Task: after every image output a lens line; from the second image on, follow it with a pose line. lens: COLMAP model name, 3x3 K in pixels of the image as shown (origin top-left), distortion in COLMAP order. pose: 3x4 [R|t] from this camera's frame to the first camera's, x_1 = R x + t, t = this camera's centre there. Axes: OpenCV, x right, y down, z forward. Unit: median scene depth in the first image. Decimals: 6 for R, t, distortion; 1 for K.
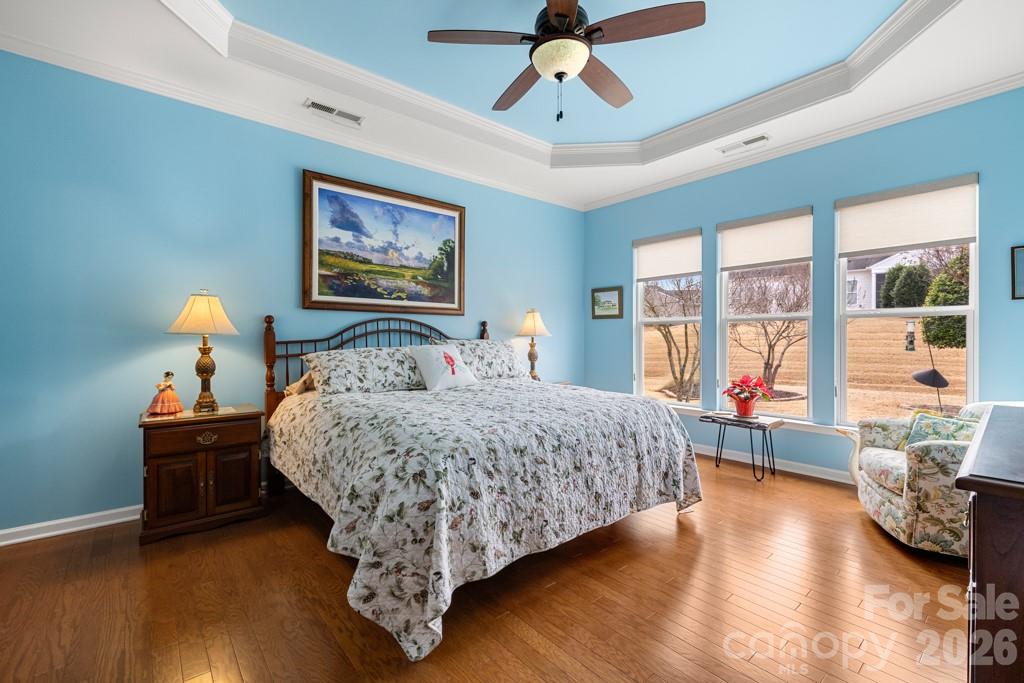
lens RADIAL K [[437.1, 0, 515.9], [0, 437.1, 340.2], [0, 0, 1]] dist [-0.001618, 0.000011]
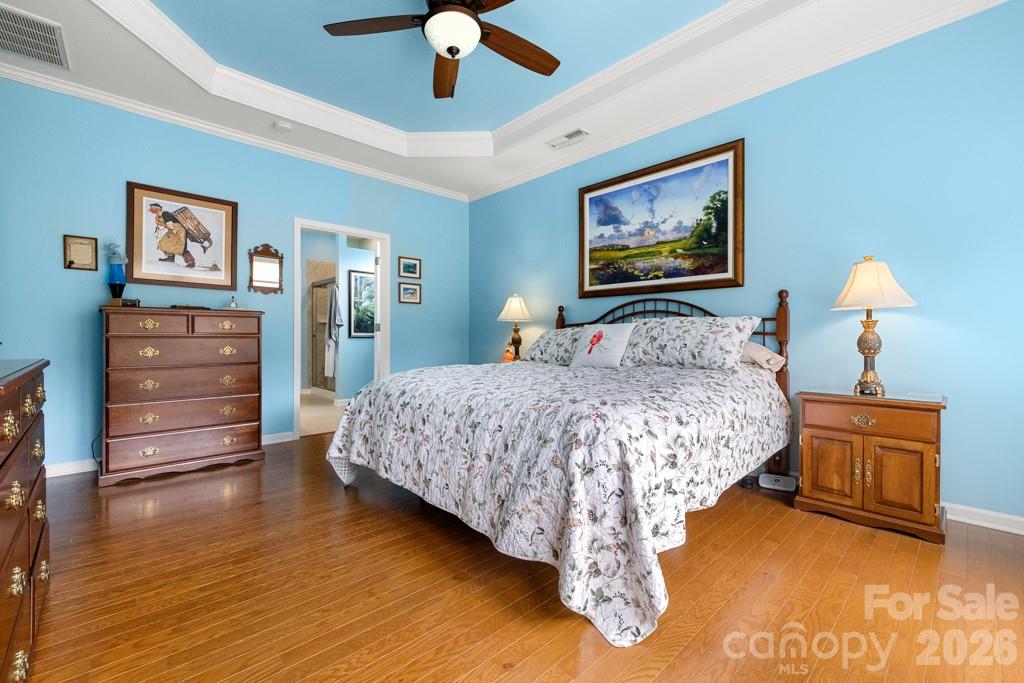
lens RADIAL K [[437.1, 0, 515.6], [0, 437.1, 338.1], [0, 0, 1]] dist [-0.001618, 0.000011]
pose [[0.047901, 0.003131, -0.998847, 0.686766], [-0.003920, 0.999988, 0.002946, 0.035244], [0.998844, 0.003775, 0.047913, 0.668788]]
